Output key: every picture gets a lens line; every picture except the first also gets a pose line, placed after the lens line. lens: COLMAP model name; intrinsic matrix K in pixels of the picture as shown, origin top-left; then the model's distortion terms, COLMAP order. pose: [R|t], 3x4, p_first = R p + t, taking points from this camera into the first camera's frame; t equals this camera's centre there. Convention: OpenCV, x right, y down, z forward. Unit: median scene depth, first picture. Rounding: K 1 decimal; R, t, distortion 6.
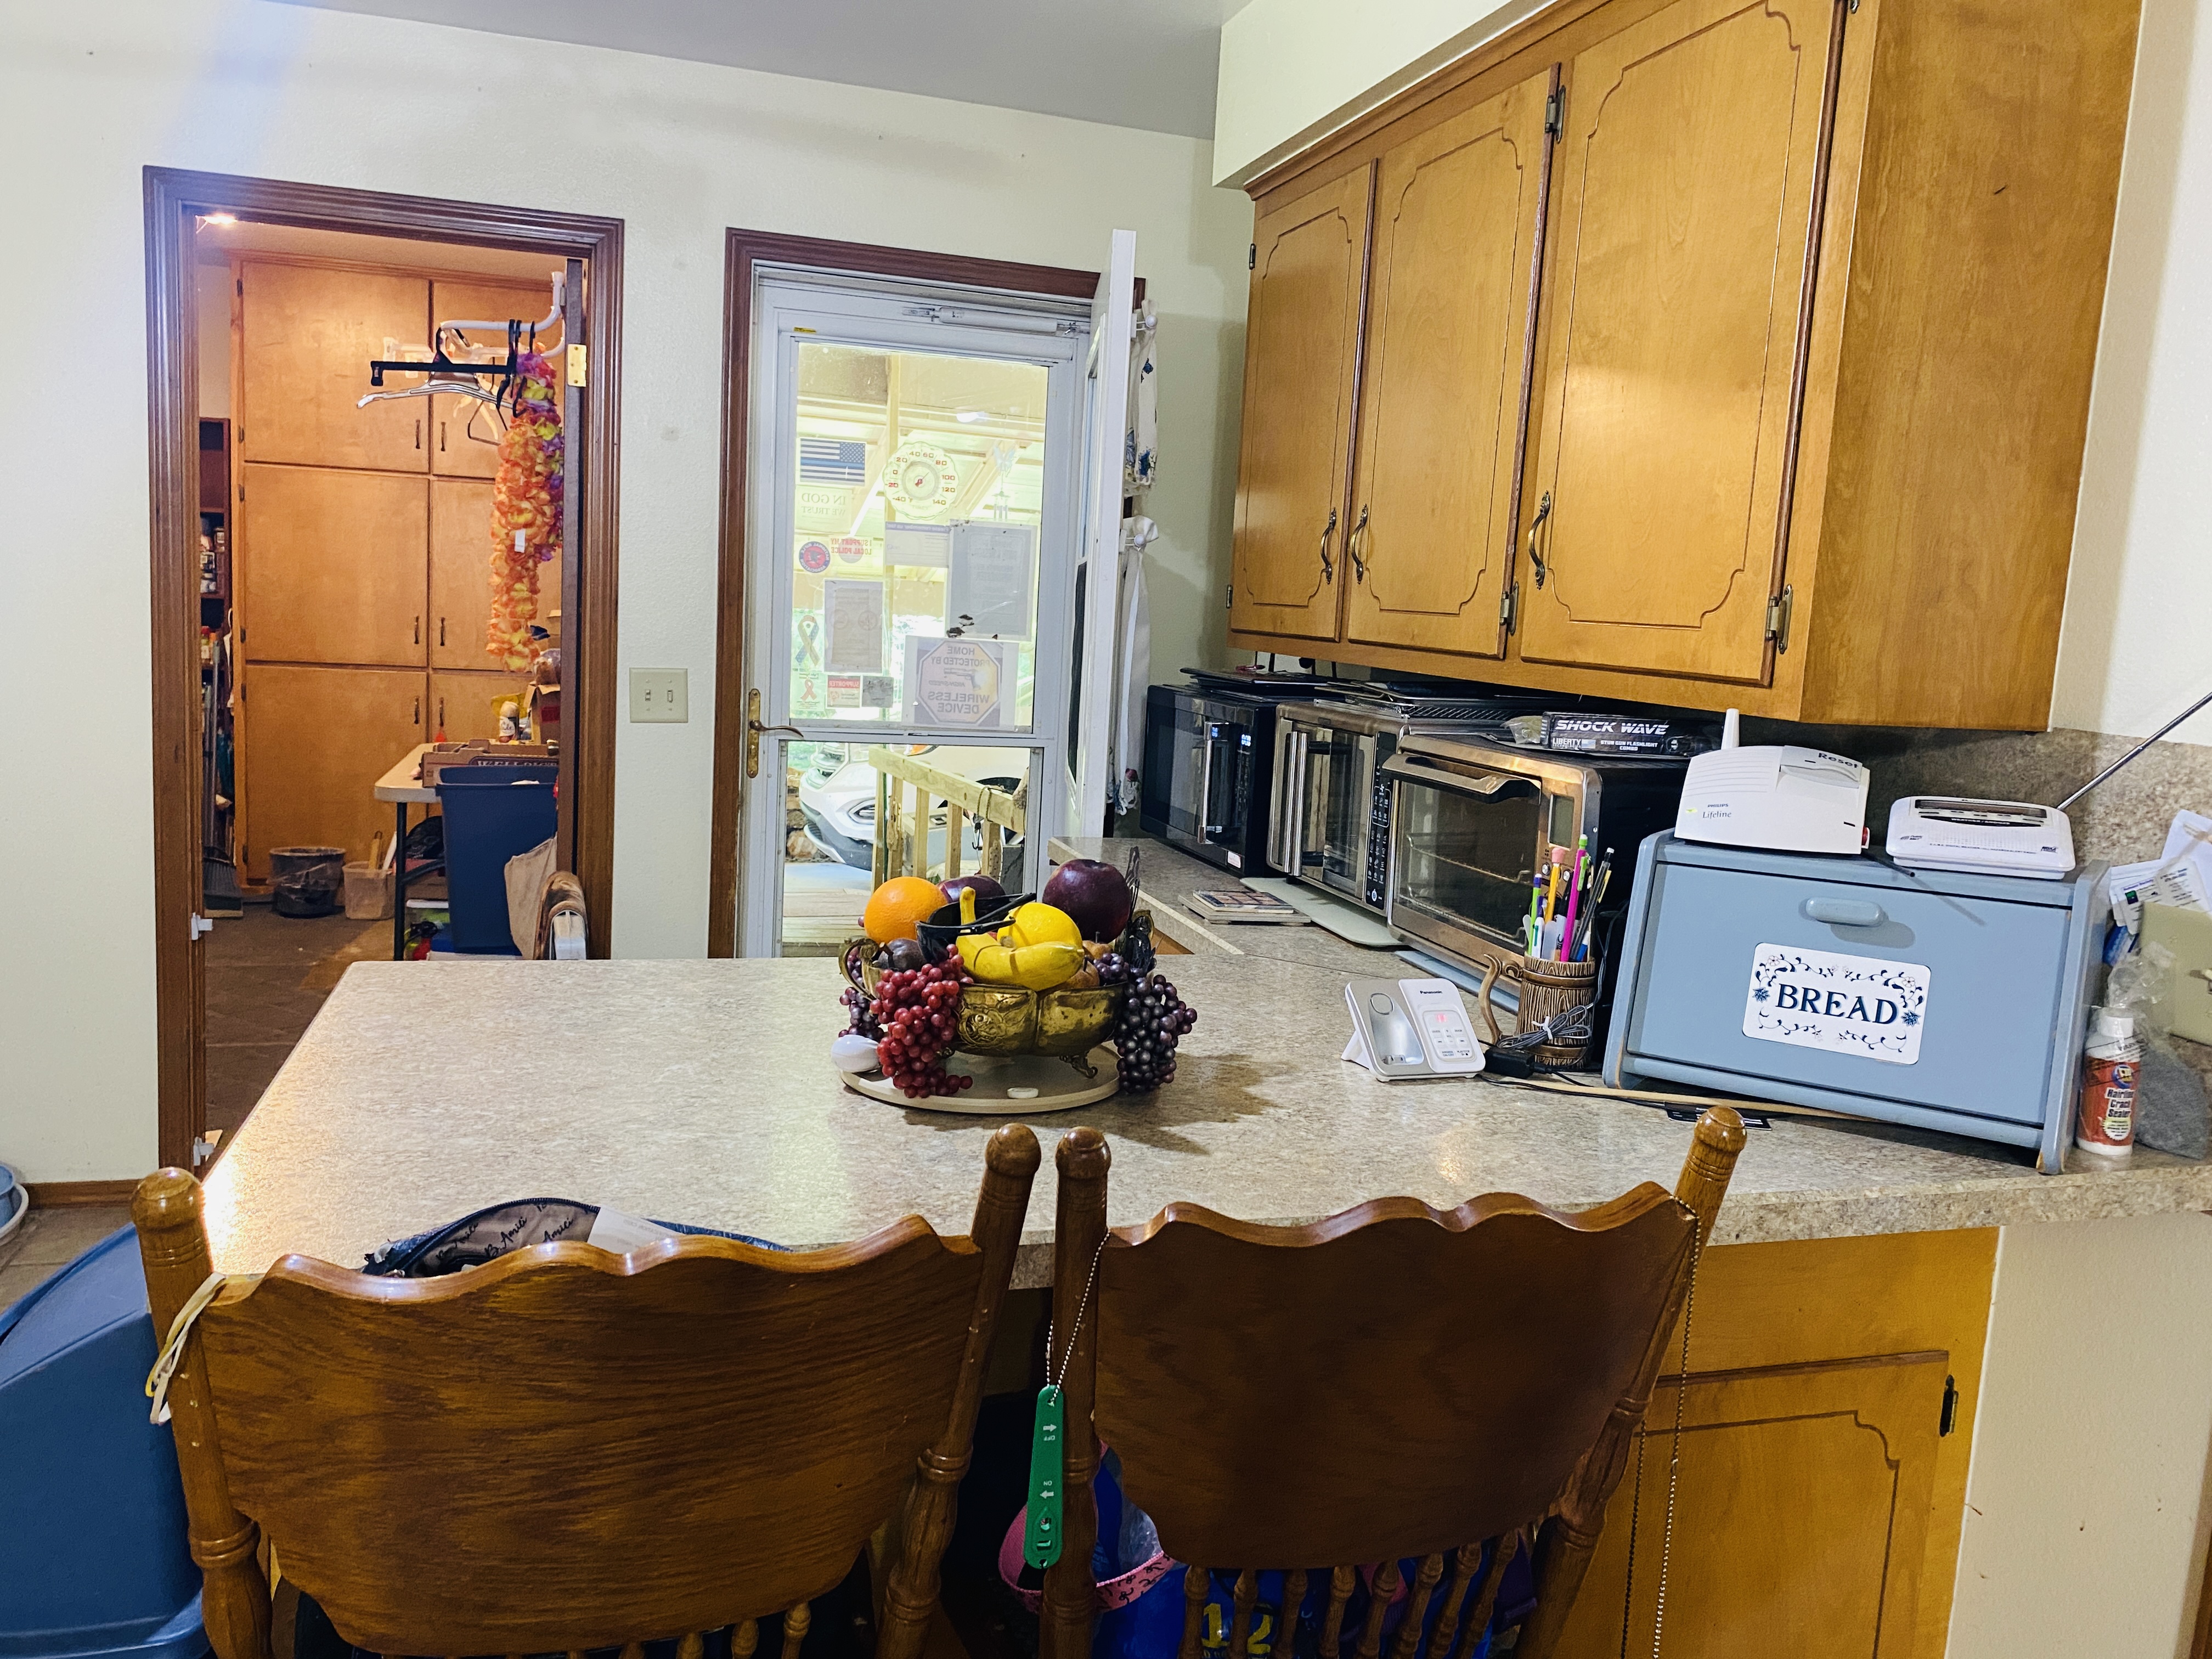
lens RADIAL K [[1682.9, 0, 1093.0], [0, 1682.9, 813.1], [0, 0, 1]] dist [0.030172, -0.023998]
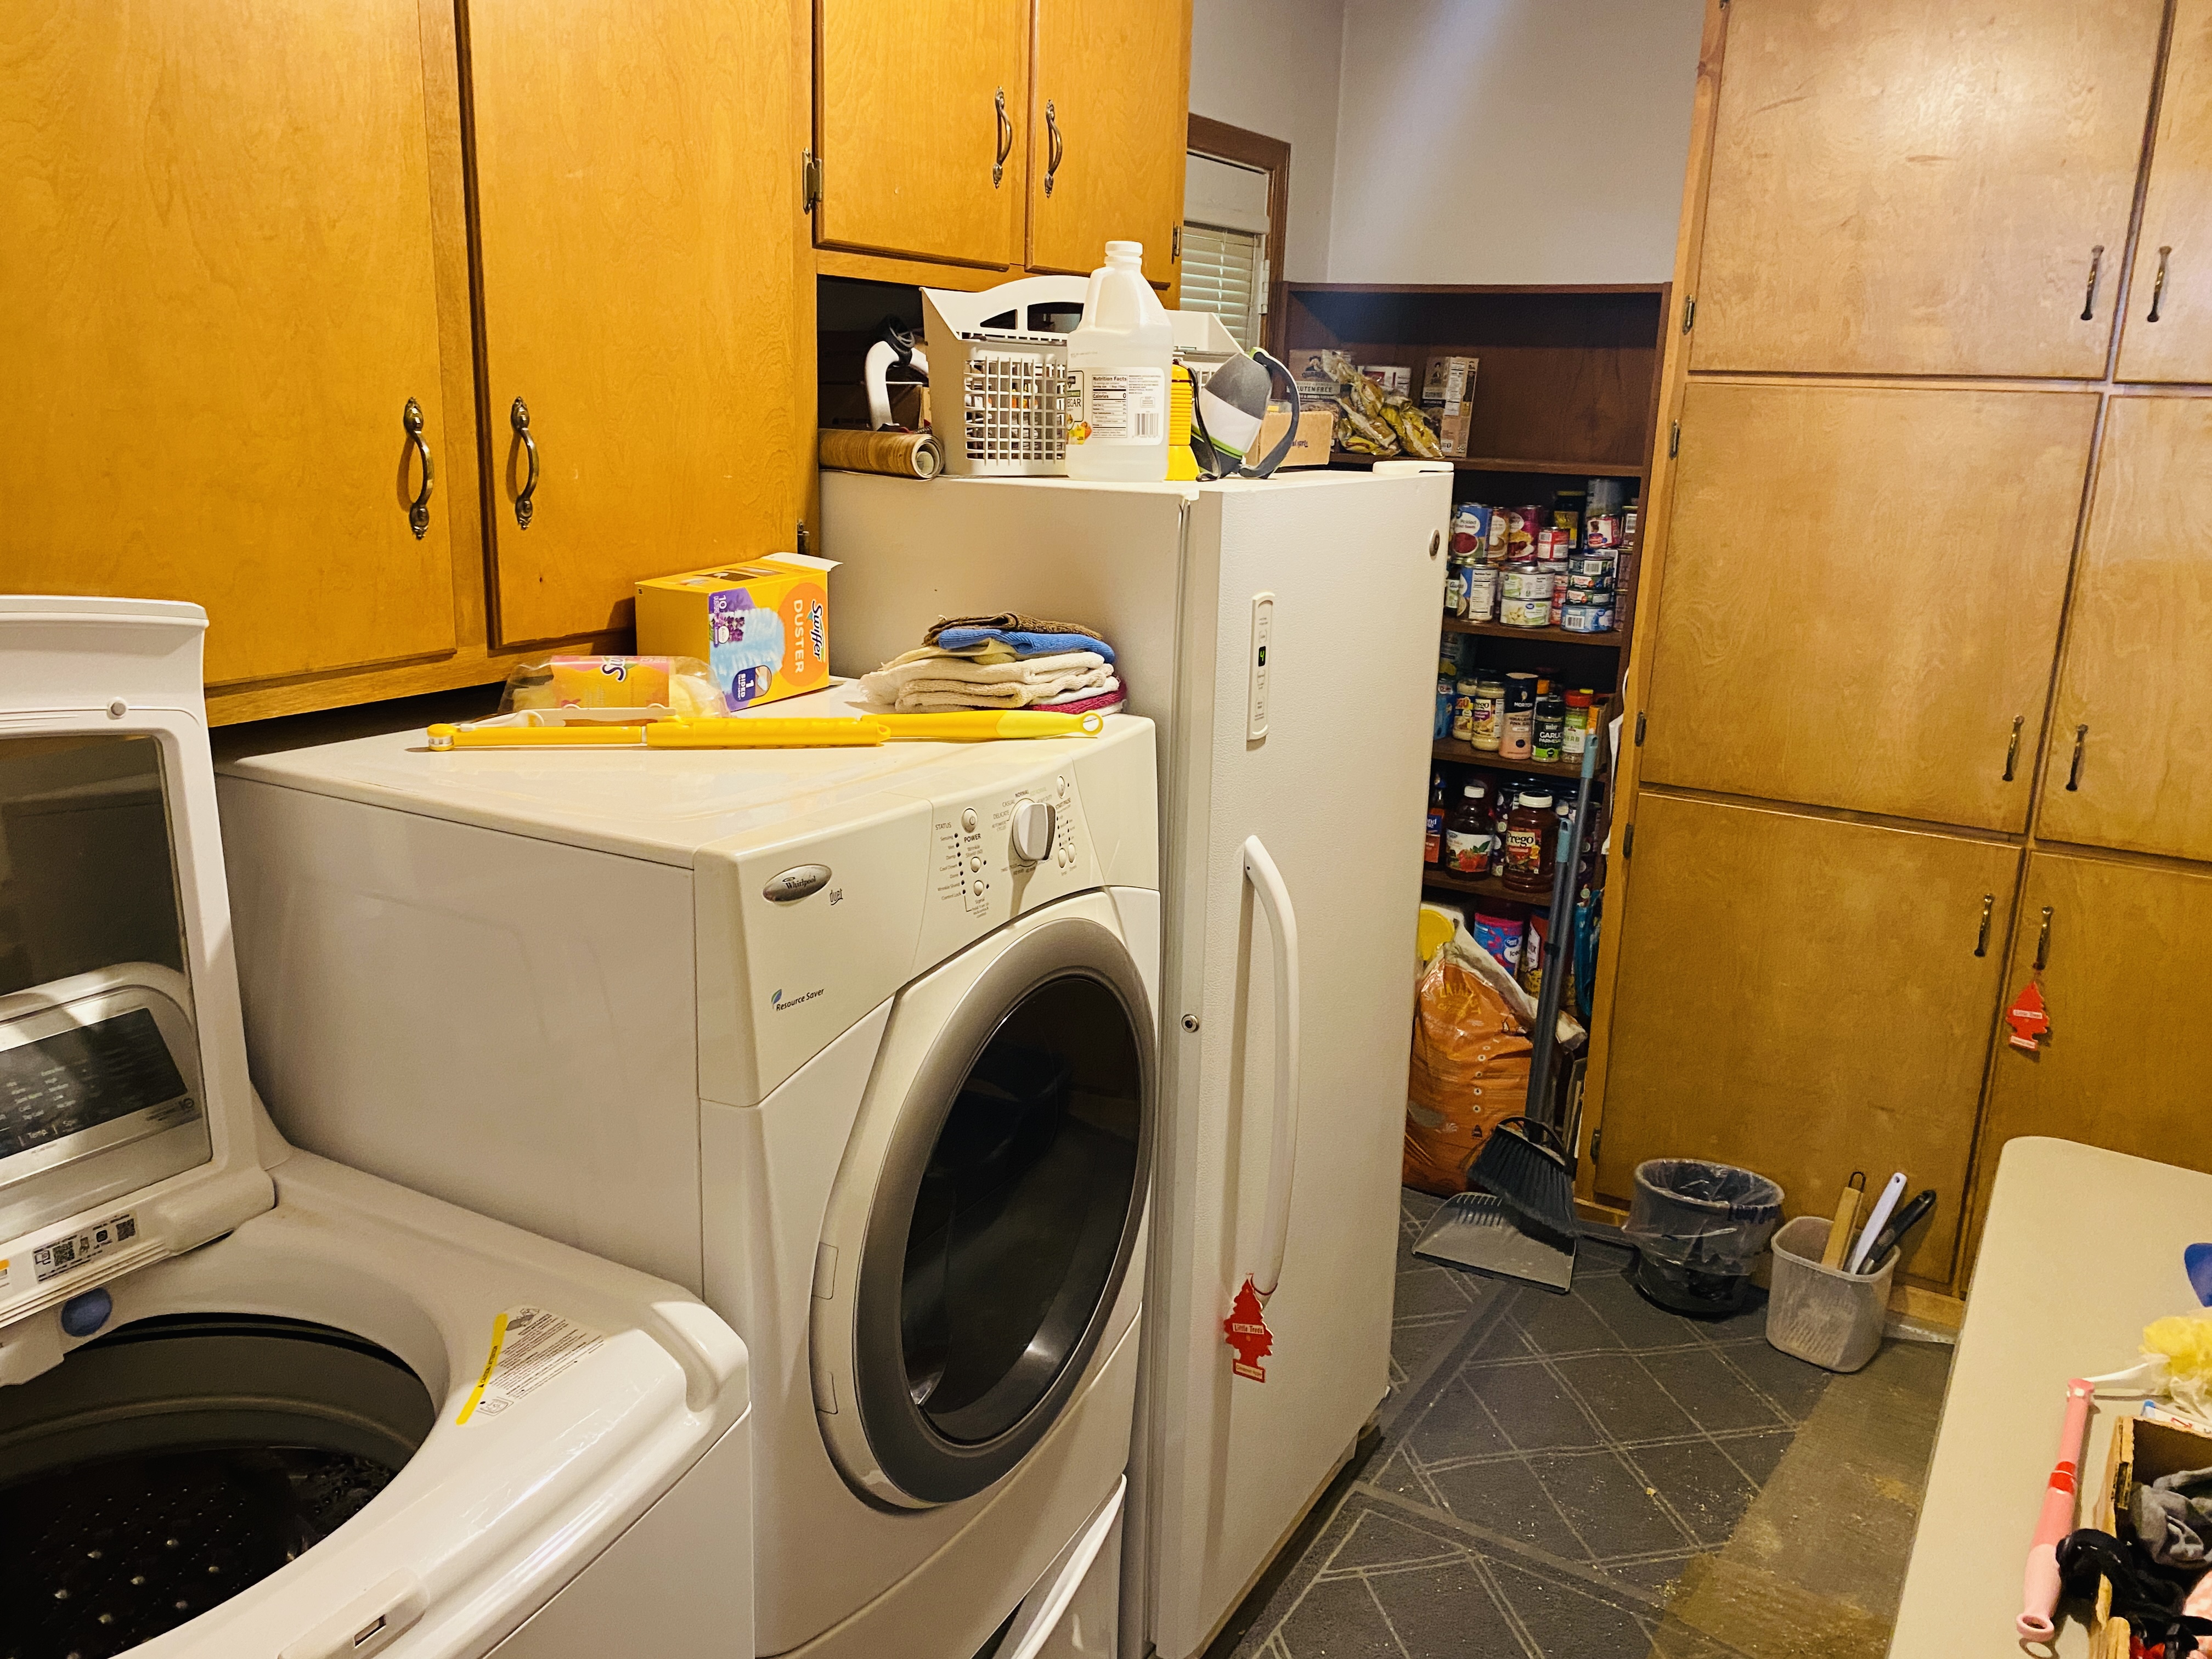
lens RADIAL K [[1682.9, 0, 1114.4], [0, 1682.9, 810.0], [0, 0, 1]] dist [0.030172, -0.023998]
pose [[0.682833, 0.146354, -0.715765, -0.247996], [-0.084488, 0.988975, 0.121616, -0.127882], [0.725673, -0.022570, 0.687670, 0.543147]]
